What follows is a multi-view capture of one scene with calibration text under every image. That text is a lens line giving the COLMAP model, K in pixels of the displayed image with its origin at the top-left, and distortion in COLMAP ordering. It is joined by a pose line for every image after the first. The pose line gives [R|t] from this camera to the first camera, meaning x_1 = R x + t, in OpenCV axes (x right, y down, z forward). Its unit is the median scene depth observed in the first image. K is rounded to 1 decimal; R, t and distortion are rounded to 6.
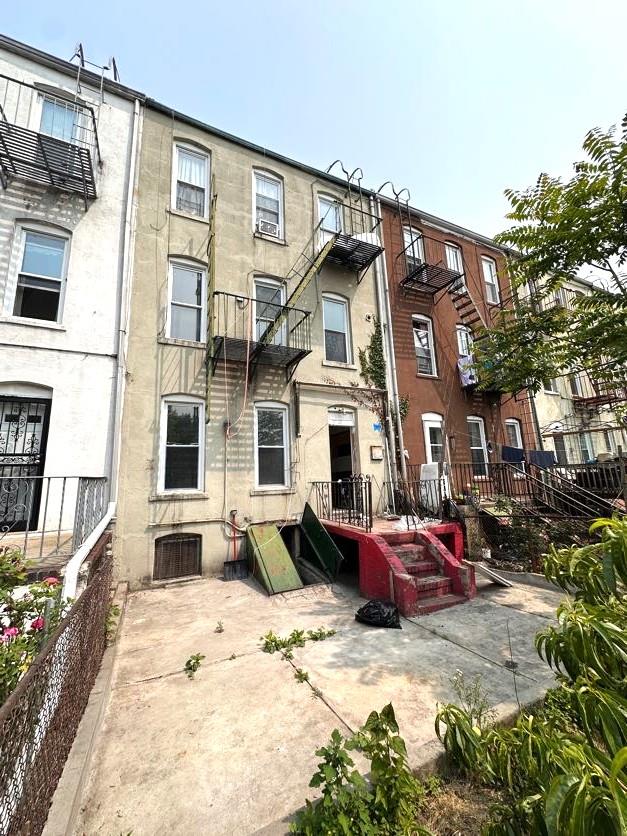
lens RADIAL K [[333.7, 0, 312.9], [0, 333.7, 421.0], [0, 0, 1]] dist [-0.003174, 0.000576]
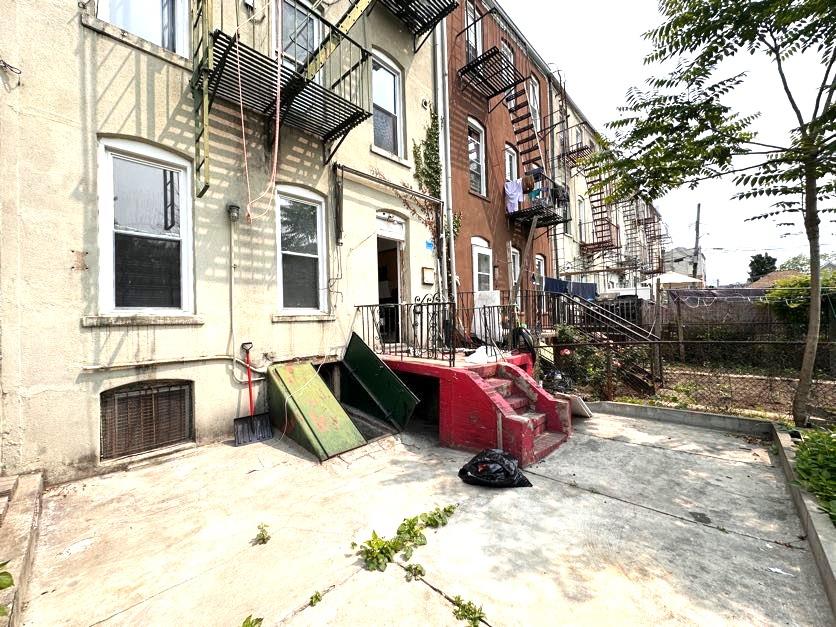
lens RADIAL K [[333.7, 0, 419.3], [0, 333.7, 314.6], [0, 0, 1]] dist [-0.003174, 0.000576]
pose [[0.937380, 0.017293, 0.347878, -0.153977], [-0.069845, 0.987812, 0.139098, 0.100713], [-0.341233, -0.154686, 0.927164, 0.291336]]
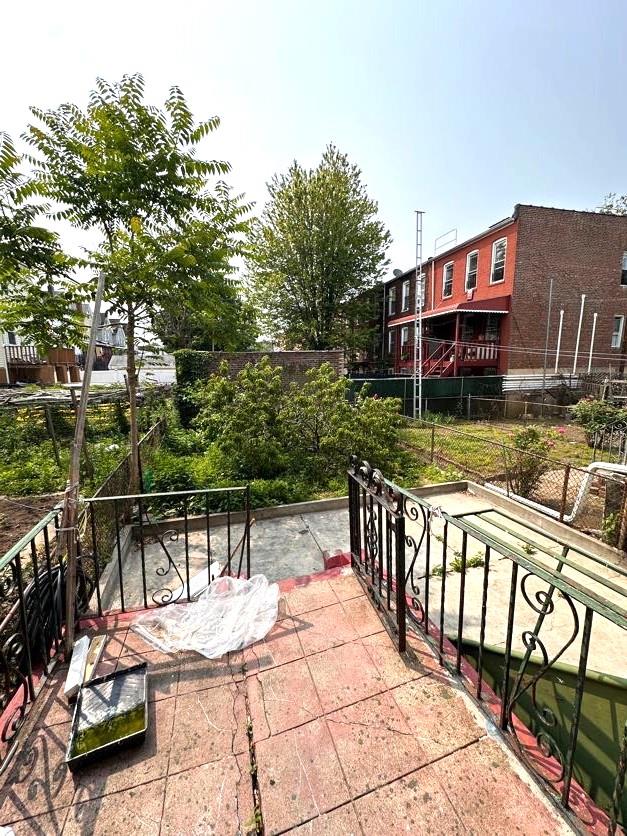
lens RADIAL K [[333.7, 0, 313.6], [0, 333.7, 418.6], [0, 0, 1]] dist [-0.003174, 0.000576]
pose [[-0.984748, 0.024386, 0.172267, 0.131665], [0.019820, 0.999406, -0.028175, 0.118834], [-0.172851, -0.024331, -0.984647, 1.306037]]
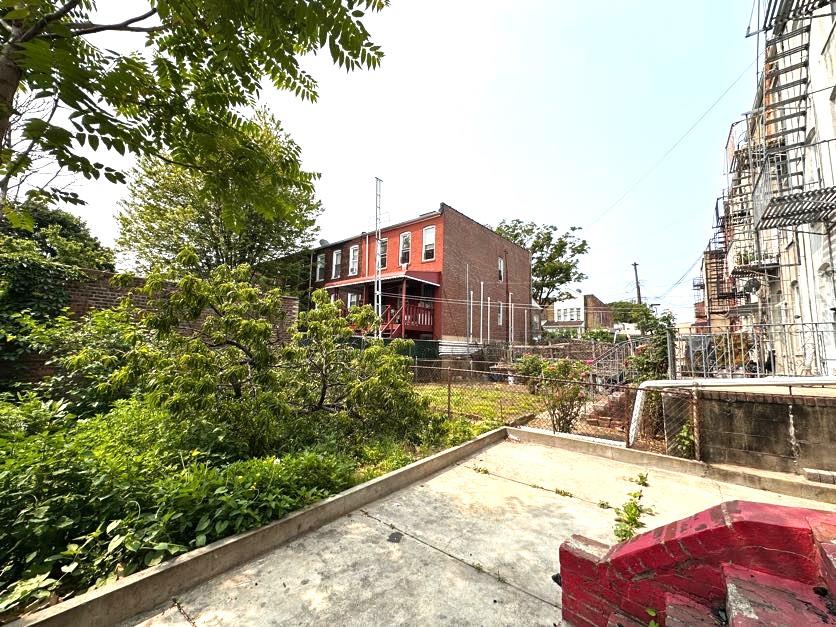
lens RADIAL K [[333.7, 0, 419.9], [0, 333.7, 314.7], [0, 0, 1]] dist [-0.003174, 0.000576]
pose [[-0.901042, -0.027323, -0.432871, 0.470132], [0.088170, 0.965637, -0.244481, 0.198273], [0.424676, -0.258454, -0.867670, 0.975859]]
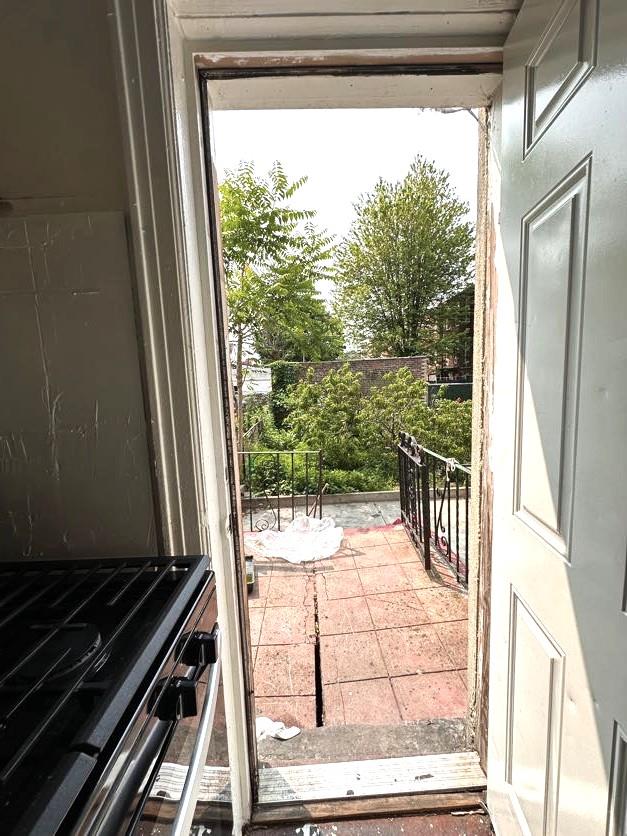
lens RADIAL K [[333.7, 0, 313.5], [0, 333.7, 418.2], [0, 0, 1]] dist [-0.003174, 0.000576]
pose [[-0.906653, 0.025537, 0.421103, 0.065354], [-0.000310, 0.998126, -0.061197, 0.160624], [-0.421877, -0.055615, -0.904946, 1.417793]]
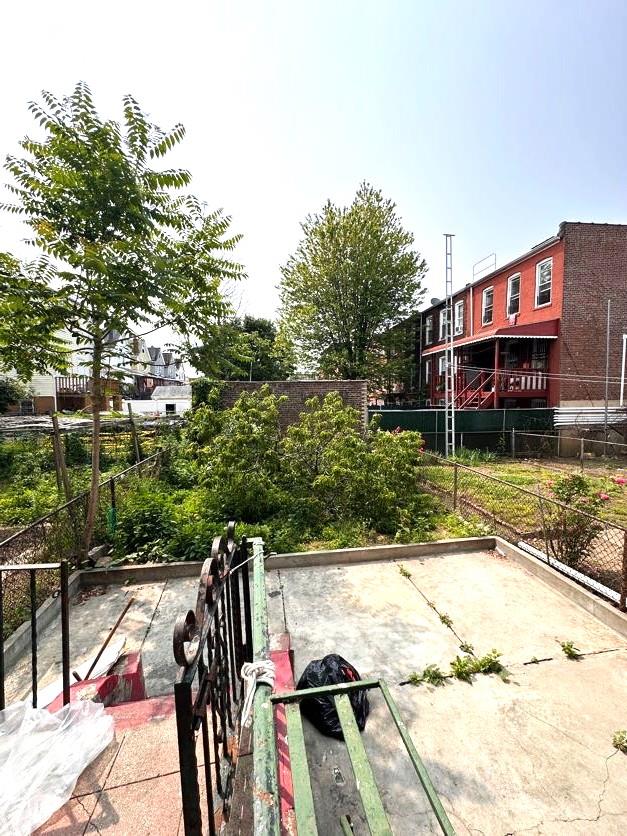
lens RADIAL K [[333.7, 0, 312.9], [0, 333.7, 418.3], [0, 0, 1]] dist [-0.003174, 0.000576]
pose [[-0.954101, 0.027700, 0.298201, 0.021221], [-0.009423, 0.992444, -0.122338, 0.104498], [-0.299337, -0.119533, -0.946631, 1.152429]]
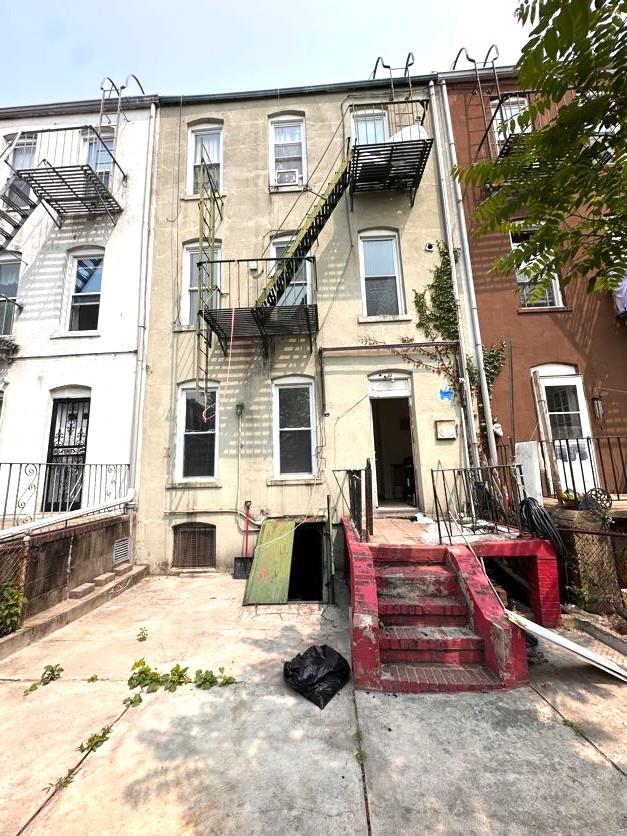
lens RADIAL K [[333.7, 0, 311.8], [0, 333.7, 420.1], [0, 0, 1]] dist [-0.003174, 0.000576]
pose [[0.876520, -0.070911, -0.476113, 0.371242], [0.083339, 0.996509, 0.005009, 0.062005], [0.474096, -0.044069, 0.879370, 0.311110]]
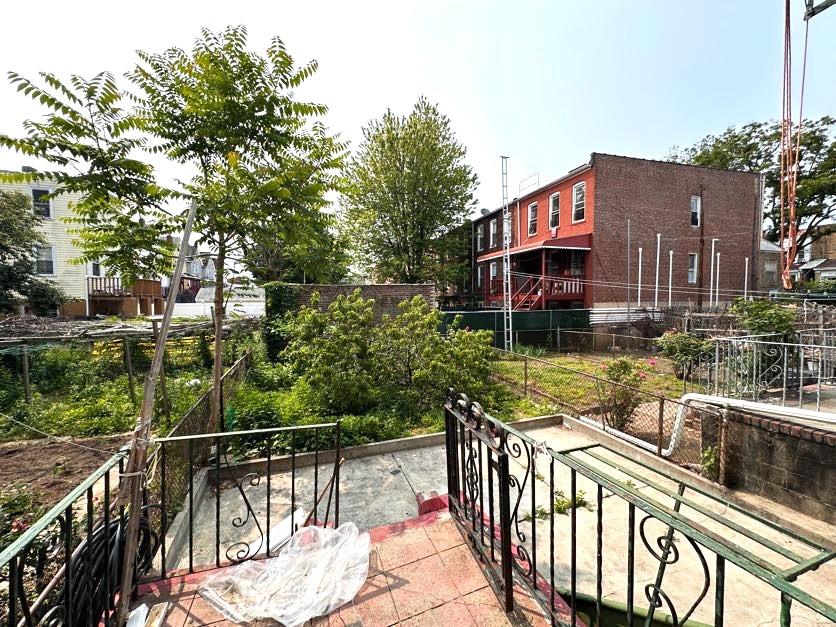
lens RADIAL K [[333.7, 0, 419.1], [0, 333.7, 314.1], [0, 0, 1]] dist [-0.003174, 0.000576]
pose [[-0.991308, 0.041571, 0.124821, 0.138245], [0.023924, 0.989907, -0.139683, 0.121163], [-0.129368, -0.135483, -0.982297, 1.296312]]
